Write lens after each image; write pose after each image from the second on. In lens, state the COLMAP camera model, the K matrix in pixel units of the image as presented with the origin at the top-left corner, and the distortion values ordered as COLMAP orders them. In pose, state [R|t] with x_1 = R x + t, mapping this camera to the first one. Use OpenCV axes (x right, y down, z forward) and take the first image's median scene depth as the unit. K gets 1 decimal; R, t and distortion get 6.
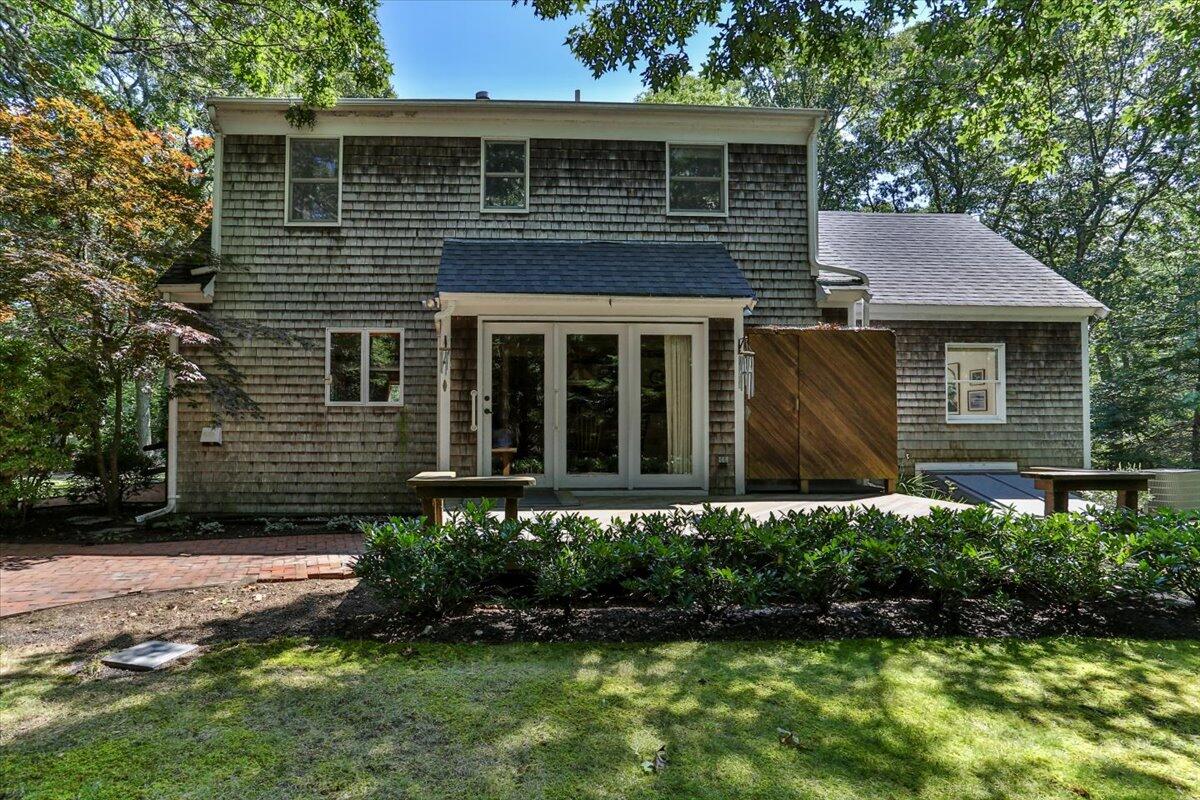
lens RADIAL K [[605.4, 0, 579.0], [0, 605.4, 422.3], [0, 0, 1]] dist [-0.021103, 0.001756]
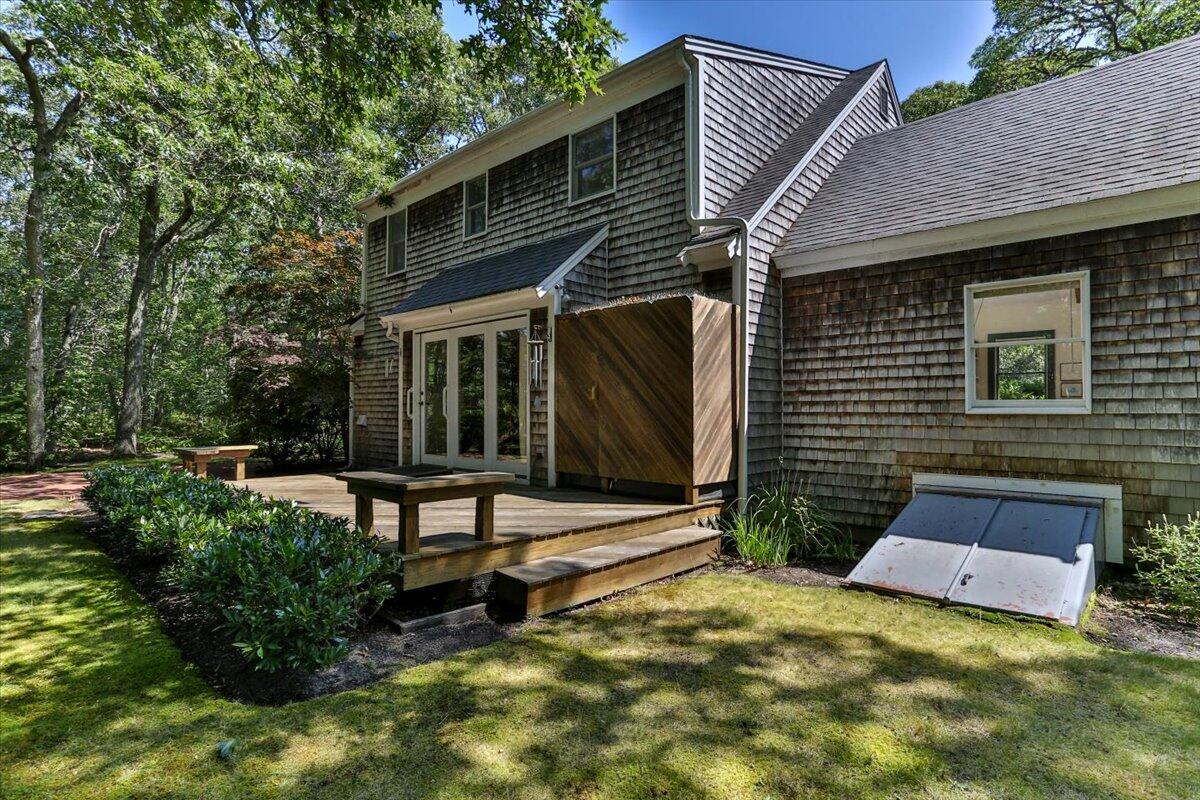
lens RADIAL K [[605.4, 0, 598.7], [0, 605.4, 402.5], [0, 0, 1]] dist [-0.021103, 0.001756]
pose [[0.704616, -0.009936, -0.709519, 0.908350], [0.002972, 0.999935, -0.011052, -0.004496], [0.709582, 0.005679, 0.704600, 0.331517]]
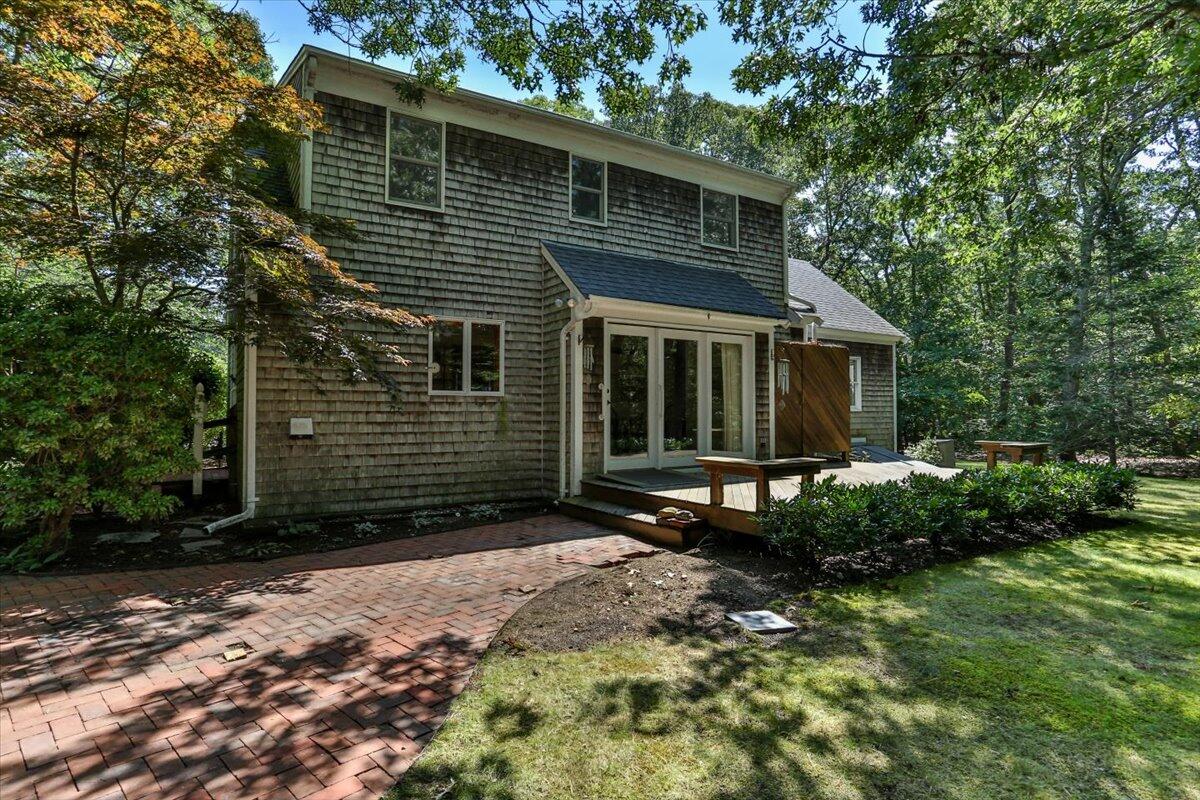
lens RADIAL K [[605.4, 0, 603.4], [0, 605.4, 400.6], [0, 0, 1]] dist [-0.021103, 0.001756]
pose [[0.875453, 0.007621, 0.483243, -0.640462], [-0.001805, 0.999920, -0.012498, -0.006423], [-0.483300, 0.010069, 0.875397, 0.013278]]
